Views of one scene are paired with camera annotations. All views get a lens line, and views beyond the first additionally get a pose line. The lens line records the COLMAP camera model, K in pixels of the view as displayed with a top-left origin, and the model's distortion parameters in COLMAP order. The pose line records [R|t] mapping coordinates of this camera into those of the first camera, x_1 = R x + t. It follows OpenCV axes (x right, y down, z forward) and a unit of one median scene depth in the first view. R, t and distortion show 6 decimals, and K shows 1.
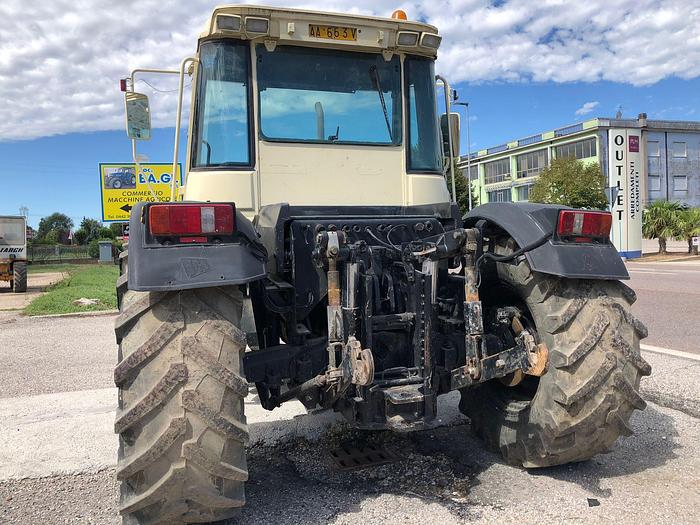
lens RADIAL K [[577.5, 0, 359.3], [0, 577.5, 258.0], [0, 0, 1]] dist [0.007350, 0.006207]
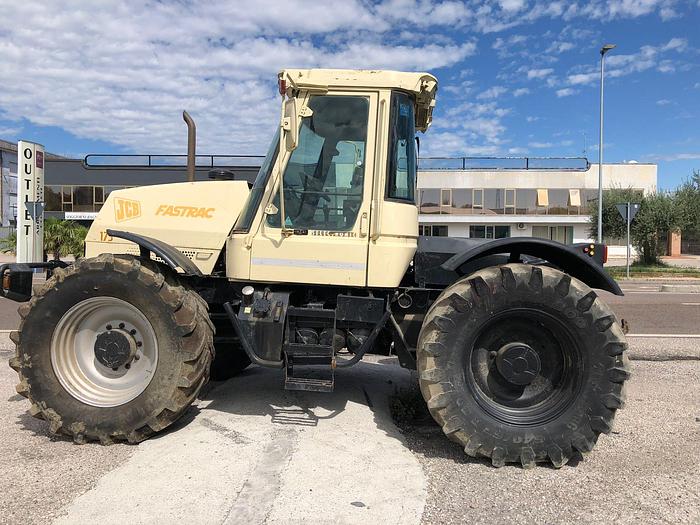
lens RADIAL K [[577.5, 0, 362.1], [0, 577.5, 259.3], [0, 0, 1]] dist [0.007350, 0.006207]
pose [[0.377236, 0.014385, 0.926006, -1.371228], [0.007473, 0.999800, -0.018575, -0.016133], [-0.926087, 0.013927, 0.377052, 0.639677]]
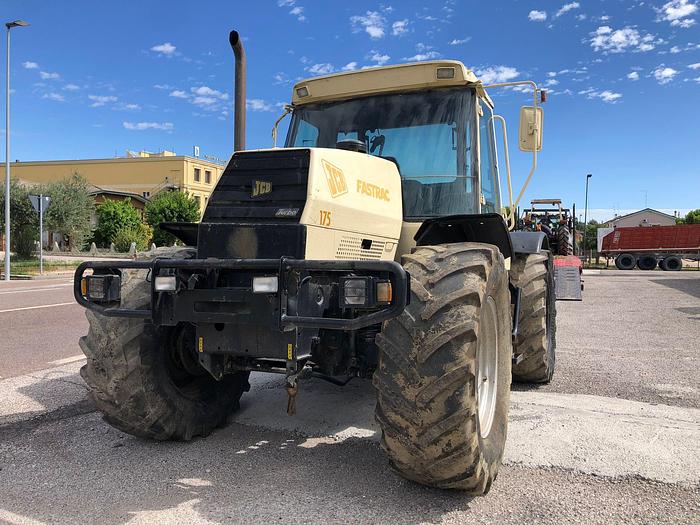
lens RADIAL K [[577.5, 0, 351.4], [0, 577.5, 258.5], [0, 0, 1]] dist [0.007350, 0.006207]
pose [[-0.745622, 0.014591, 0.666210, -0.964291], [0.039137, 0.998993, 0.021924, -0.055116], [-0.665219, 0.042421, -0.745442, 2.317907]]
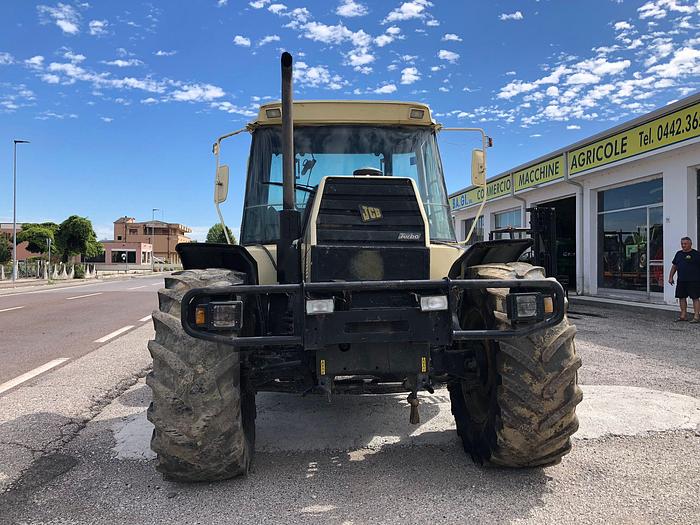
lens RADIAL K [[577.5, 0, 353.8], [0, 577.5, 258.9], [0, 0, 1]] dist [0.007350, 0.006207]
pose [[-0.973221, 0.038880, 0.226560, -0.456509], [0.043522, 0.998932, 0.015527, -0.090505], [-0.225714, 0.024972, -0.973873, 2.659548]]
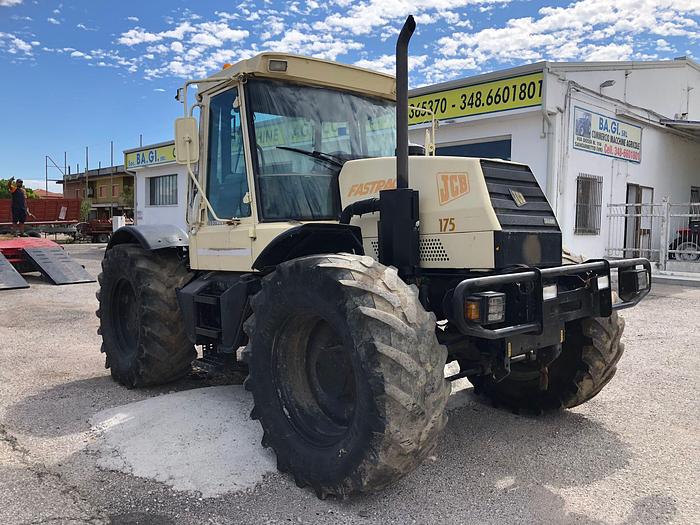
lens RADIAL K [[577.5, 0, 359.8], [0, 577.5, 257.3], [0, 0, 1]] dist [0.007350, 0.006207]
pose [[-0.916252, 0.054256, -0.396911, 0.360329], [0.013672, 0.994444, 0.104373, -0.154656], [0.400369, 0.090205, -0.911904, 2.538536]]
